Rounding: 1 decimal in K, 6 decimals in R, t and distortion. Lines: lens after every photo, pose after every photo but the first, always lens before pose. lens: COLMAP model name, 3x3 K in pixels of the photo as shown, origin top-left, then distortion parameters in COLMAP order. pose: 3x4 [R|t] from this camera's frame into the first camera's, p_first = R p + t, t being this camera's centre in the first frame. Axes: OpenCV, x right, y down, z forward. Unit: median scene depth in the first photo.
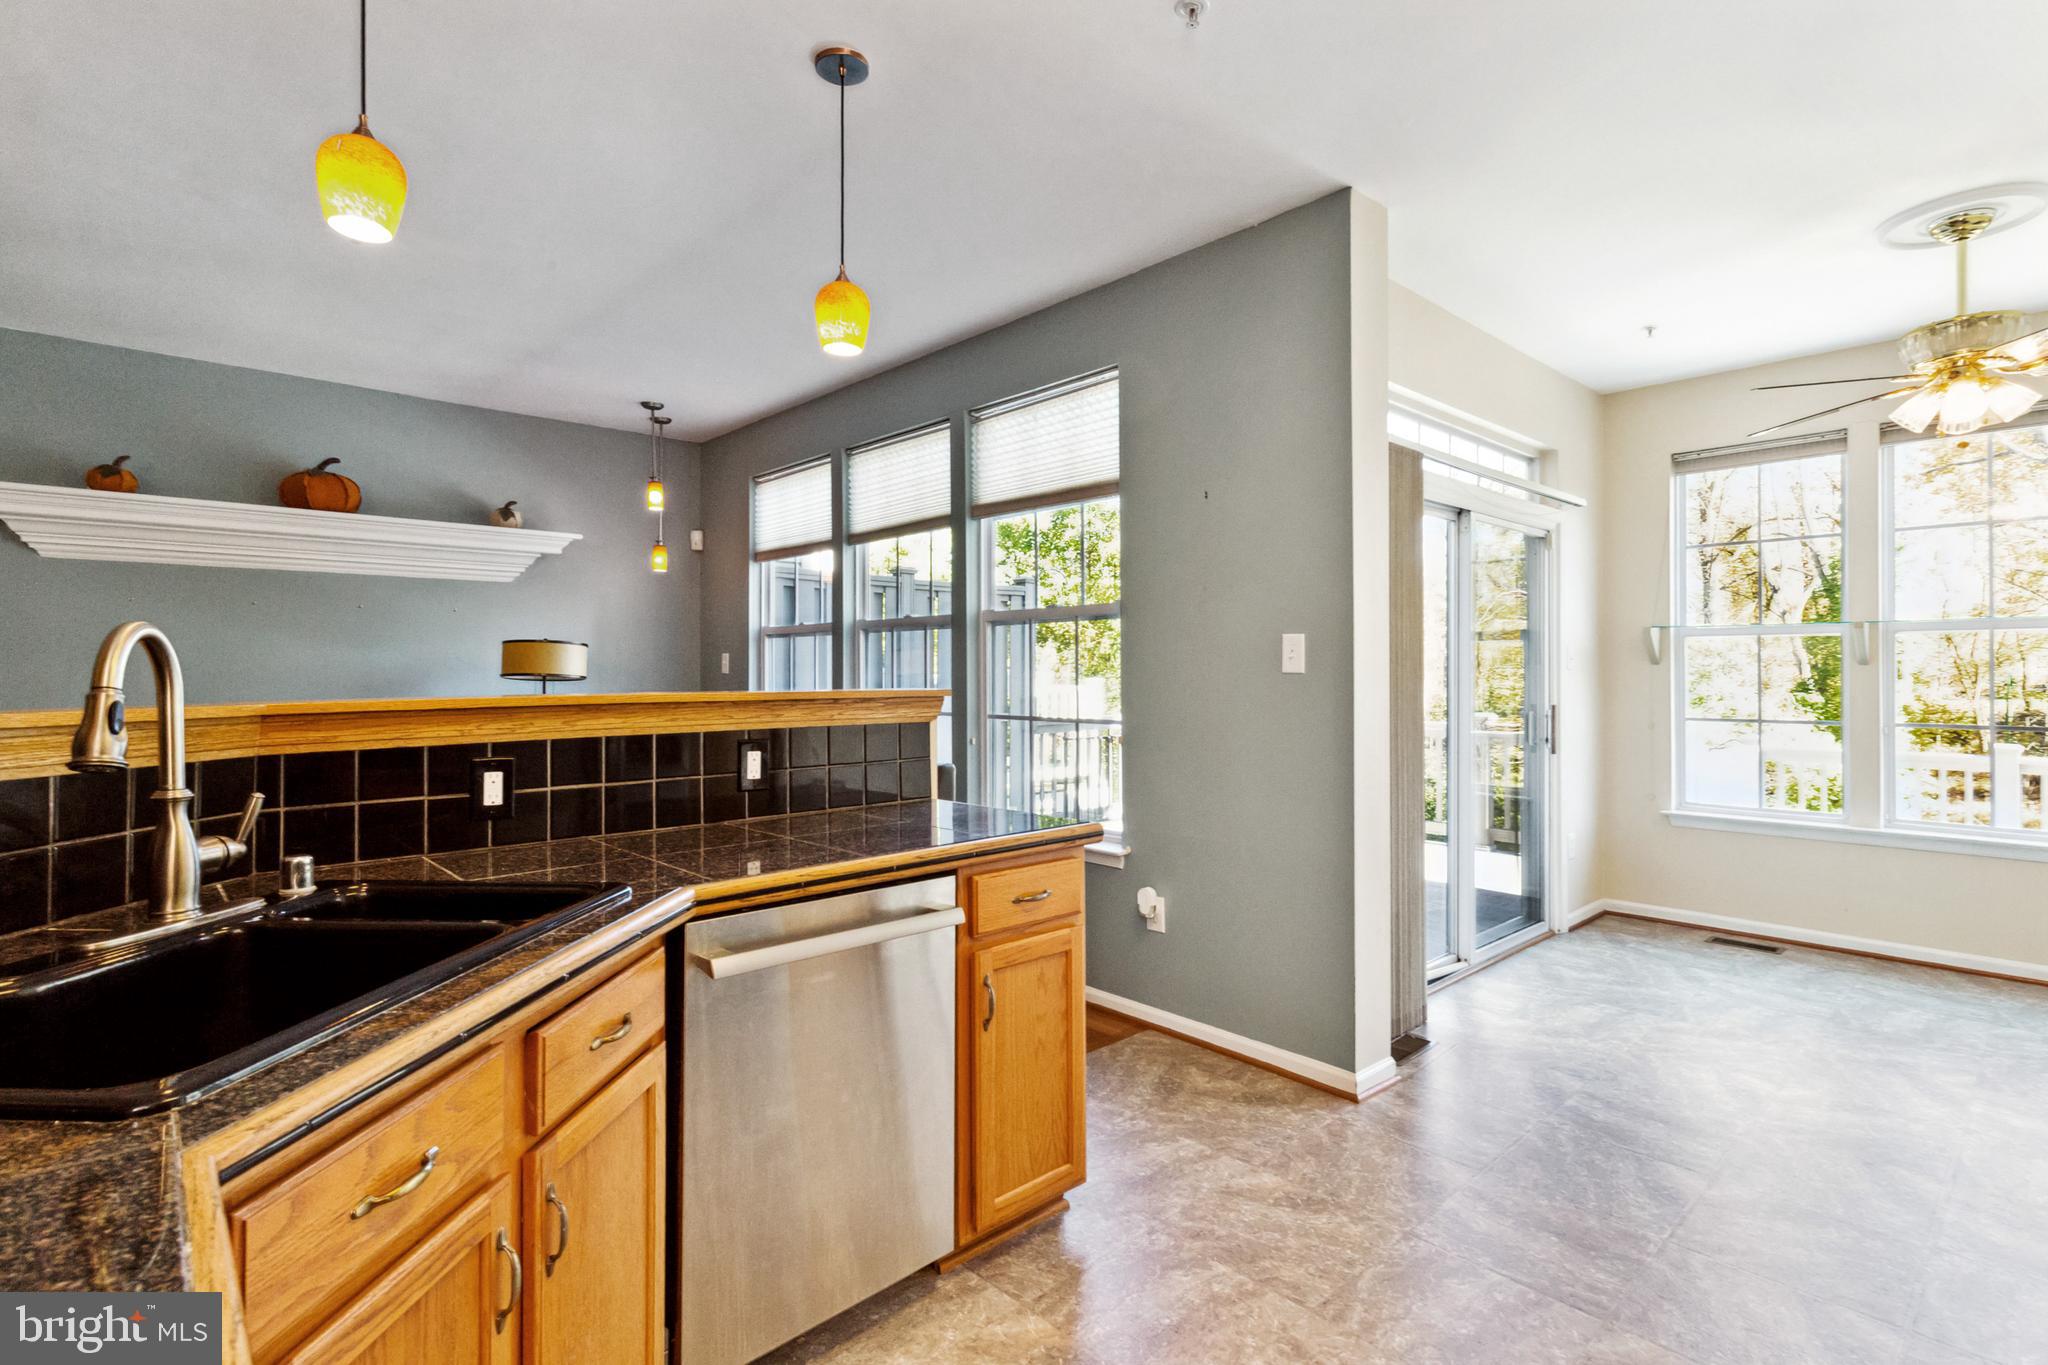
lens RADIAL K [[963.1, 0, 1027.9], [0, 963.1, 667.6], [0, 0, 1]] dist [-0.002011, -0.000512]
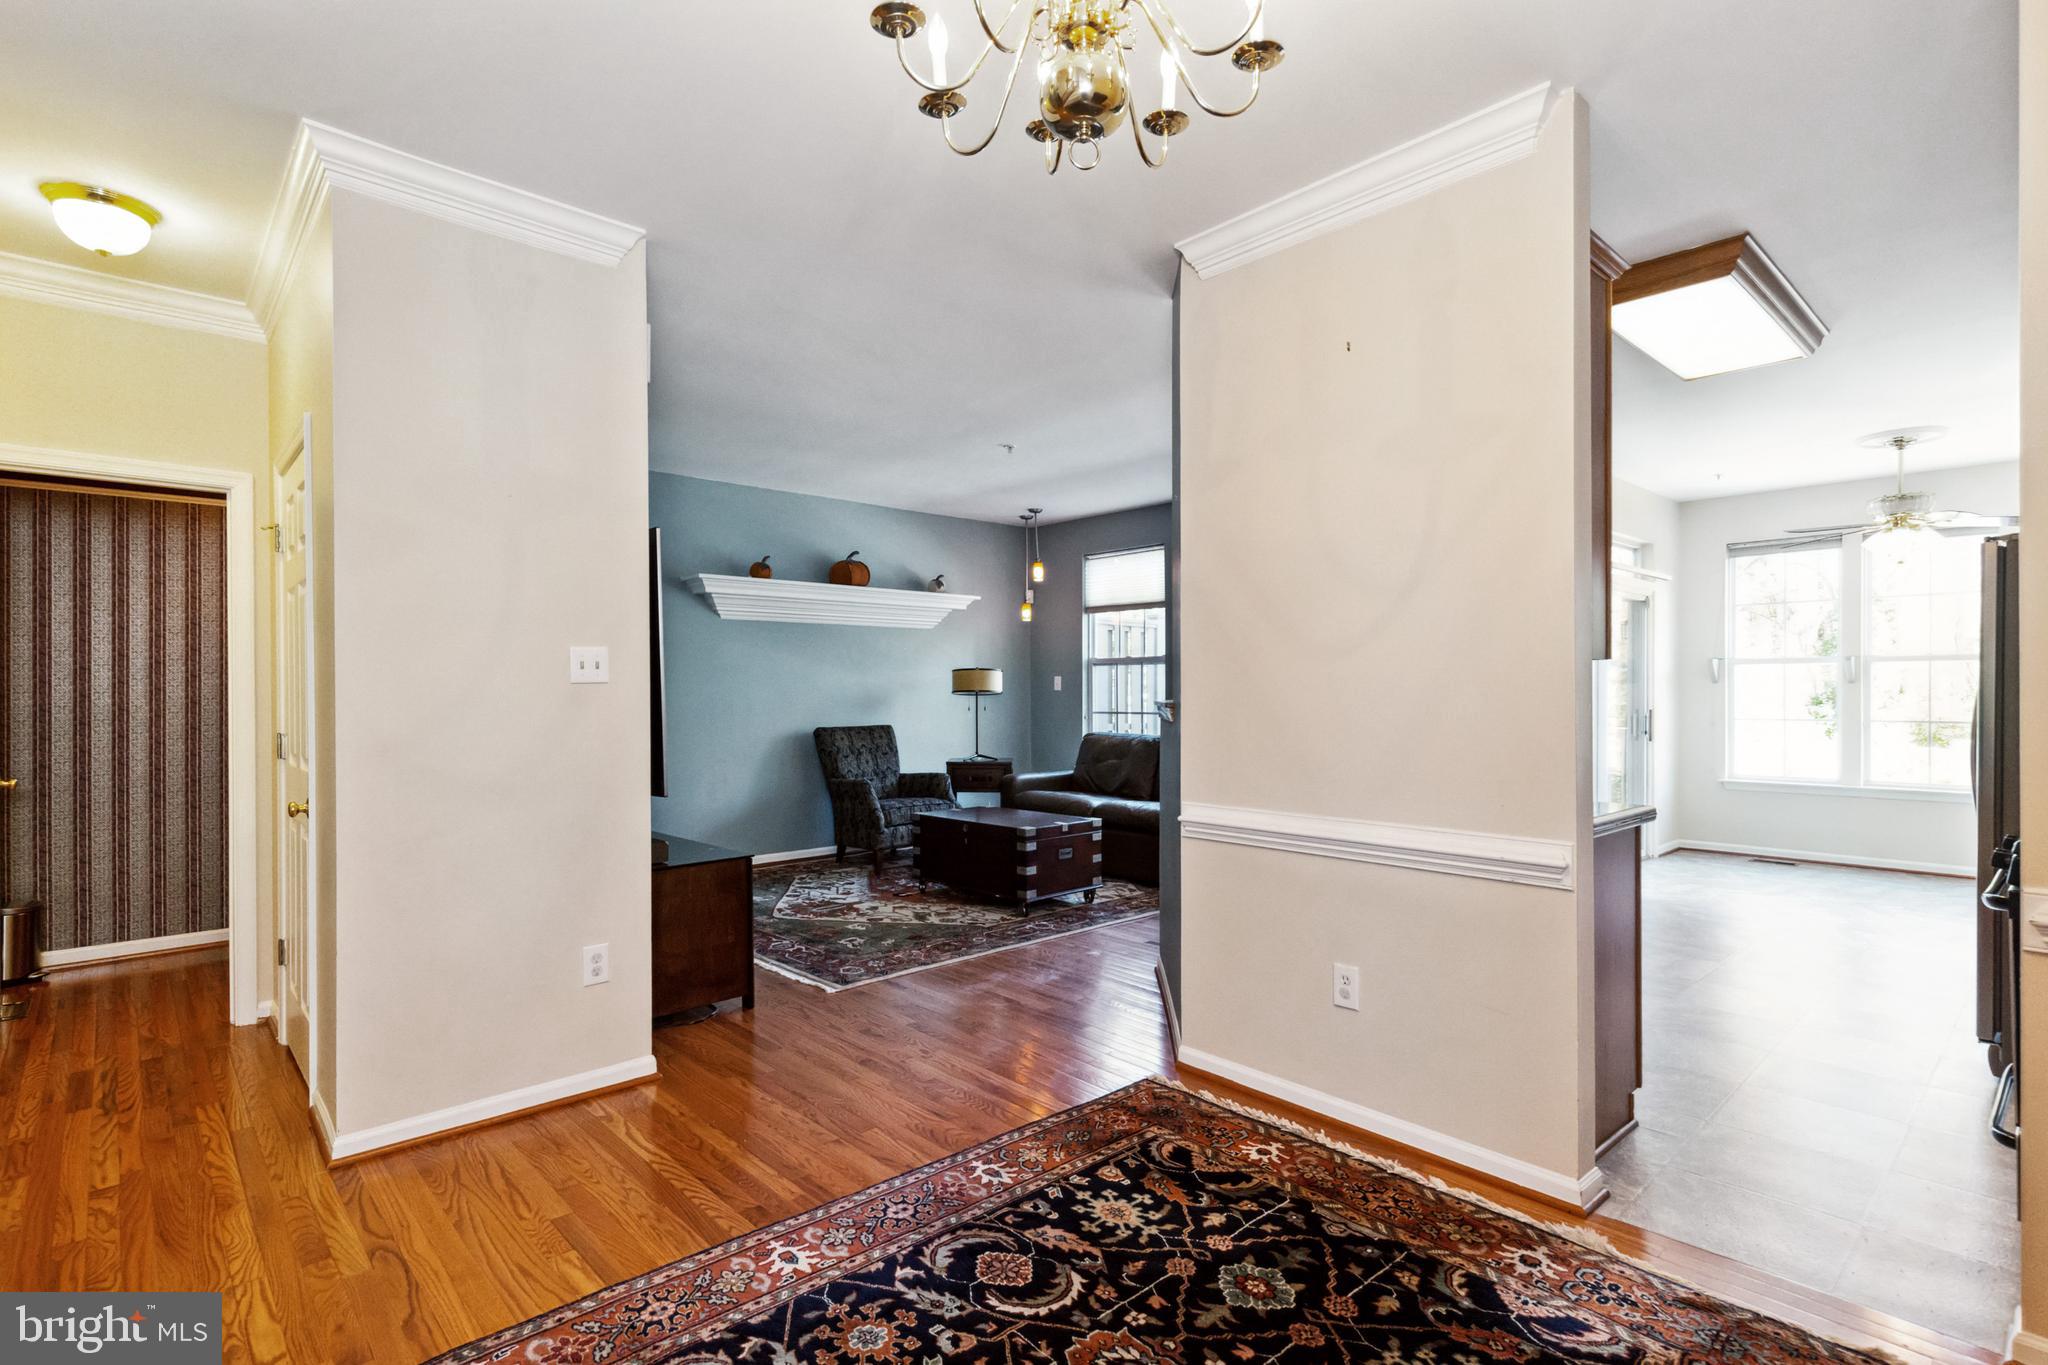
lens RADIAL K [[985.9, 0, 1016.1], [0, 985.9, 690.2], [0, 0, 1]] dist [0.001340, -0.001012]
pose [[0.999986, -0.002451, -0.004662, -0.443337], [0.002475, 0.999984, 0.005135, -0.002909], [0.004650, -0.005147, 0.999976, -0.559936]]
